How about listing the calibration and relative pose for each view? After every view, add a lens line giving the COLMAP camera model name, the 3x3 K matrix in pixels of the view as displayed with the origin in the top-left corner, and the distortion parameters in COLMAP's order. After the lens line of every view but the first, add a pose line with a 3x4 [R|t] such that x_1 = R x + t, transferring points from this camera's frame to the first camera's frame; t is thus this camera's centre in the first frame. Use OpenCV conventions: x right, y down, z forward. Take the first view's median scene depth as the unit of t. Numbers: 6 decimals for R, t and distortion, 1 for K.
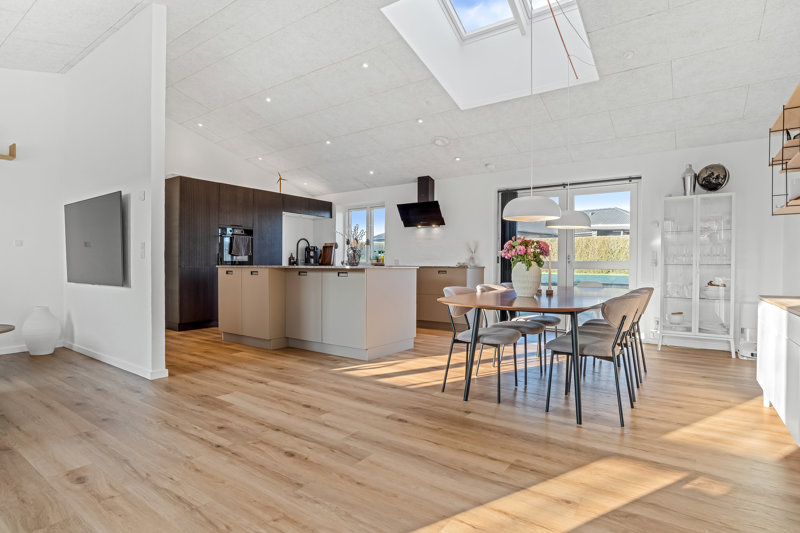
lens RADIAL K [[414.0, 0, 404.1], [0, 414.0, 270.0], [0, 0, 1]] dist [-0.055492, 0.025043]
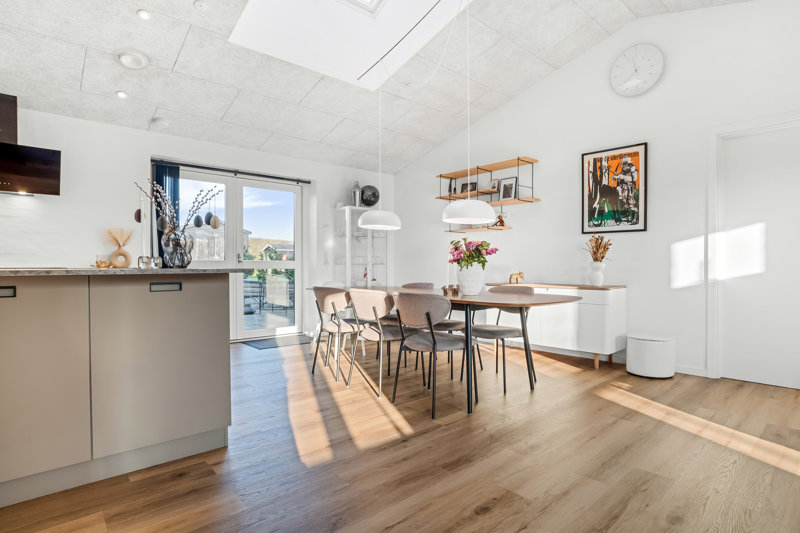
lens RADIAL K [[422.4, 0, 409.5], [0, 422.4, 266.4], [0, 0, 1]] dist [-0.020184, 0.000215]
pose [[0.215473, -0.013322, 0.976419, -0.910740], [0.015202, 0.999832, 0.010287, -0.027553], [-0.976391, 0.012627, 0.215640, 1.047981]]
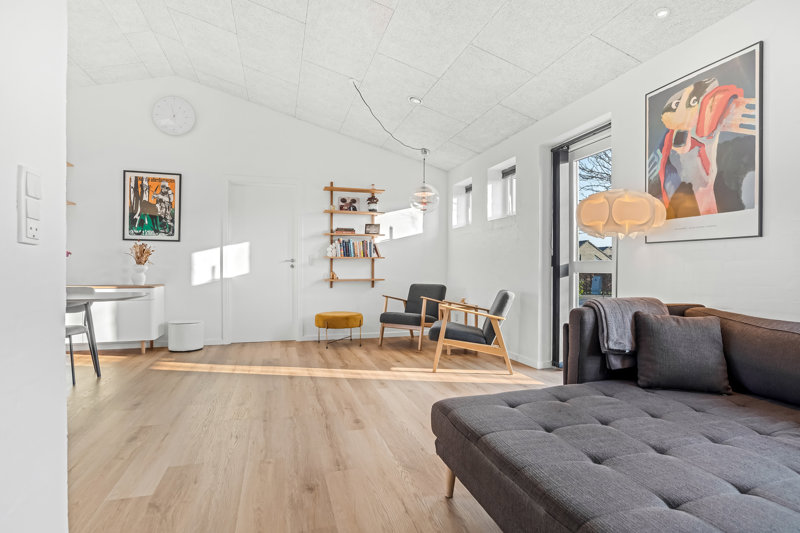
lens RADIAL K [[414.0, 0, 404.1], [0, 414.0, 270.0], [0, 0, 1]] dist [-0.055492, 0.025043]
pose [[-0.788605, -0.009014, 0.614834, -1.260288], [0.000898, 0.999875, 0.015811, -0.022670], [-0.614900, 0.013021, -0.788498, 1.407424]]
